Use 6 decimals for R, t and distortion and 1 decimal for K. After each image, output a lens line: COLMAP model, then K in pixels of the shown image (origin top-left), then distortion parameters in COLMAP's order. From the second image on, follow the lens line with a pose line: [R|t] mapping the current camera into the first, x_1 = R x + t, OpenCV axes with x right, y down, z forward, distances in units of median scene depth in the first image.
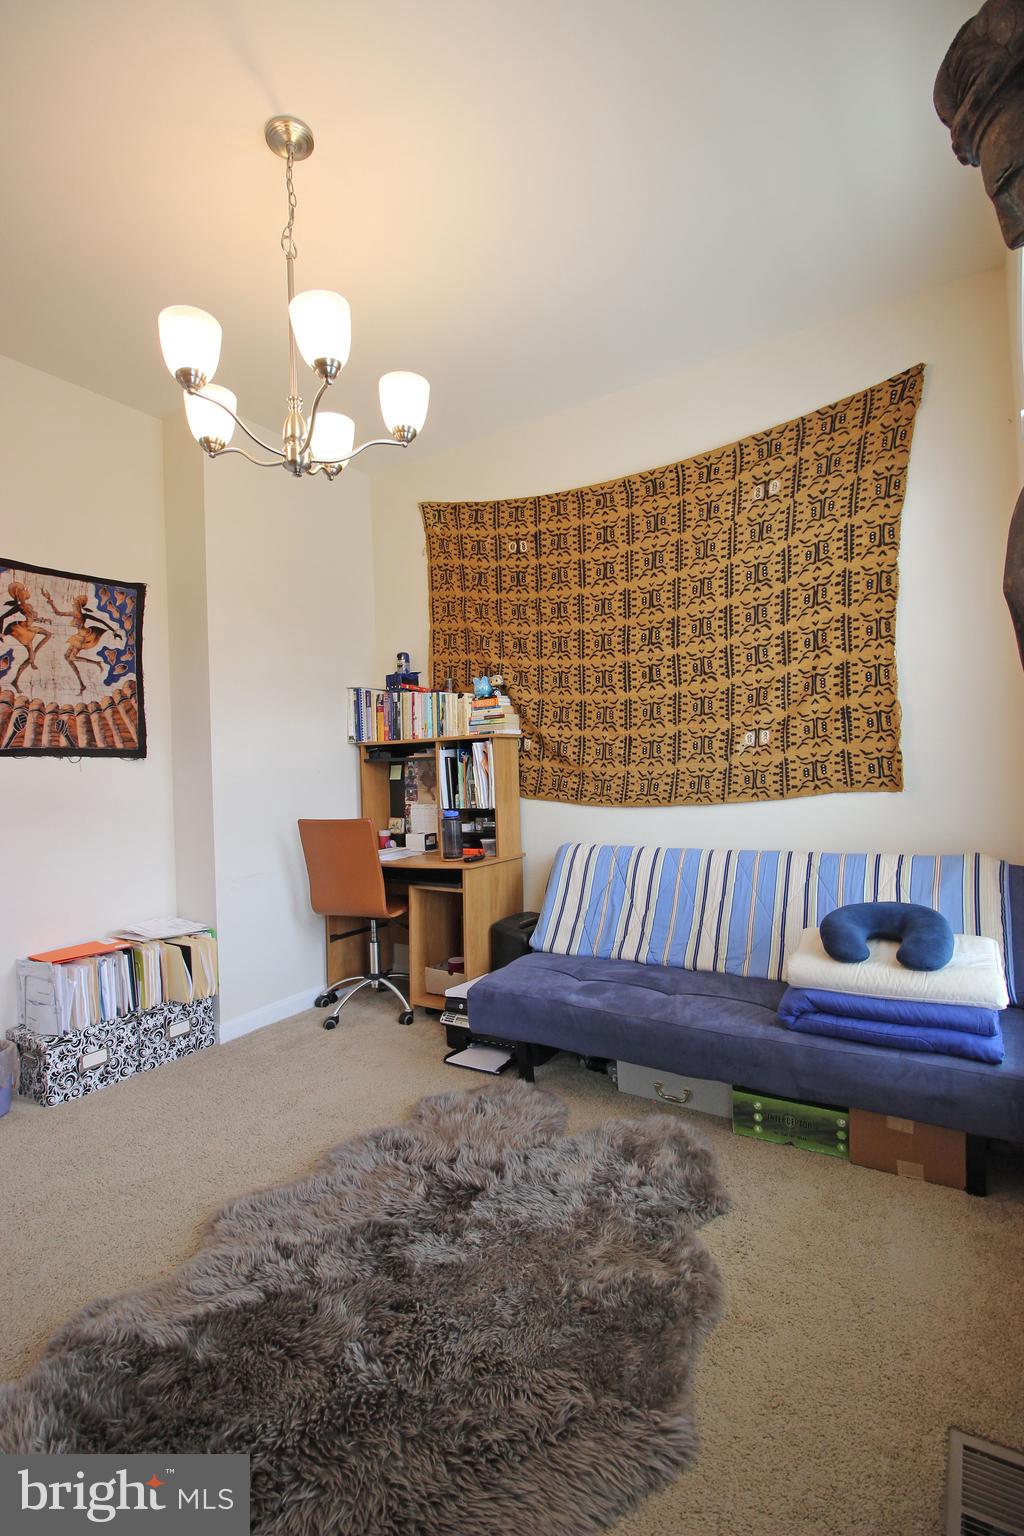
lens RADIAL K [[709.9, 0, 507.8], [0, 709.9, 762.6], [0, 0, 1]] dist [-0.002270, -0.000537]
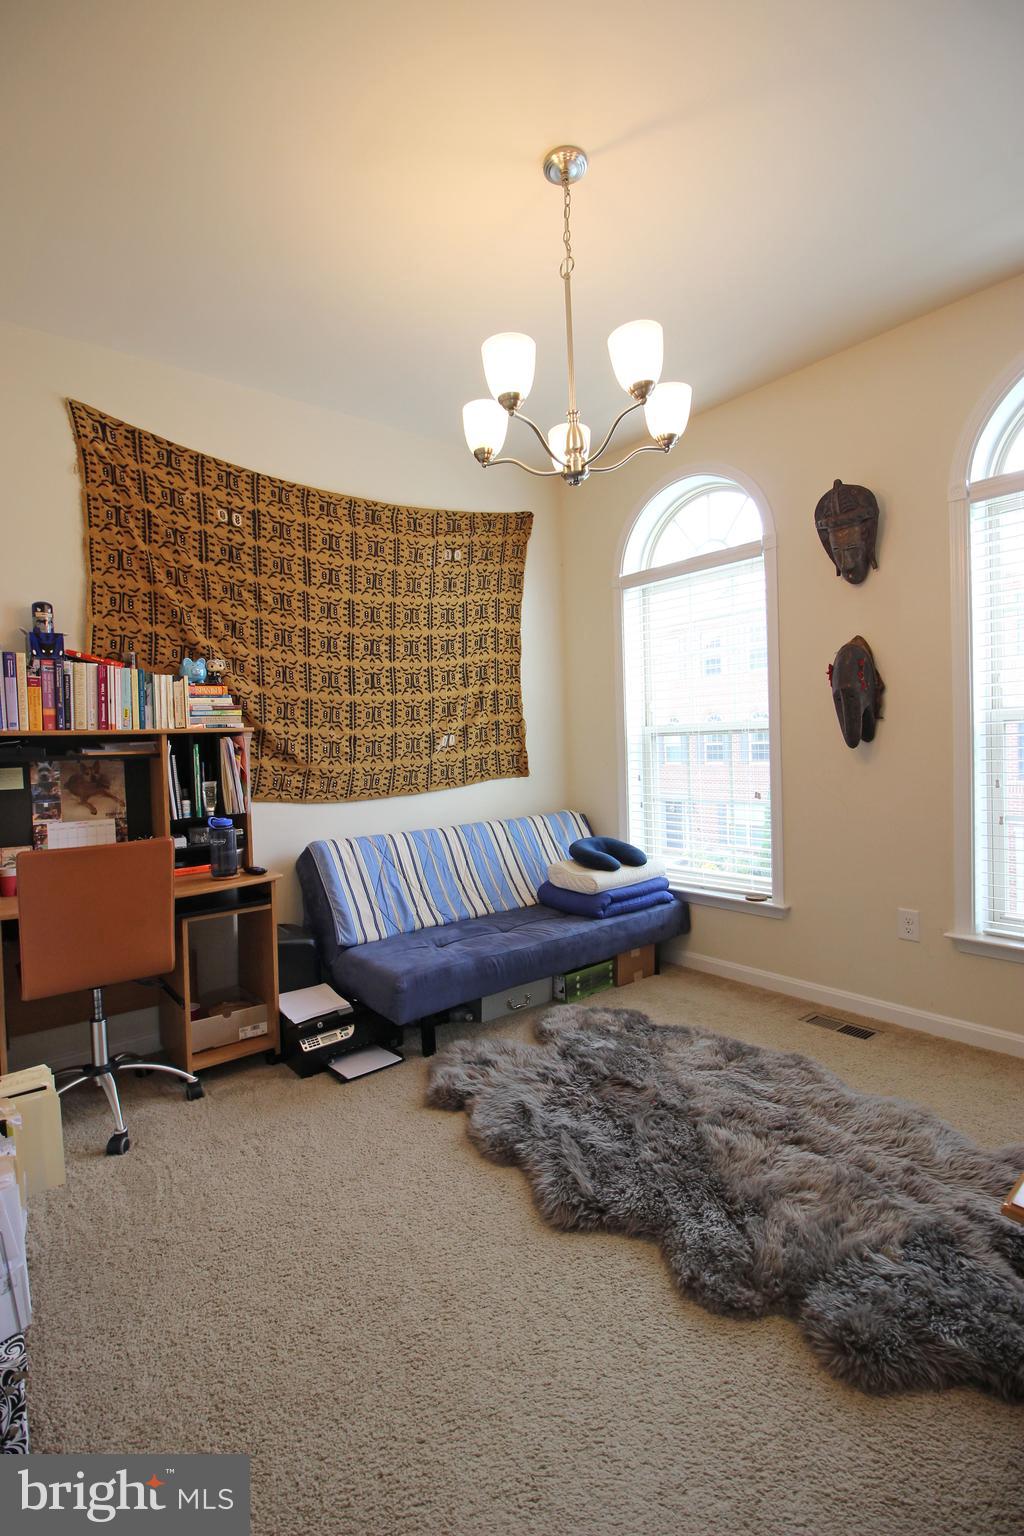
lens RADIAL K [[709.9, 0, 507.8], [0, 709.9, 762.6], [0, 0, 1]] dist [-0.002270, -0.000537]
pose [[0.324229, 0.000296, 0.945978, -0.793480], [0.020848, 0.999755, -0.007458, 0.017043], [-0.945749, 0.022140, 0.324144, 0.437098]]
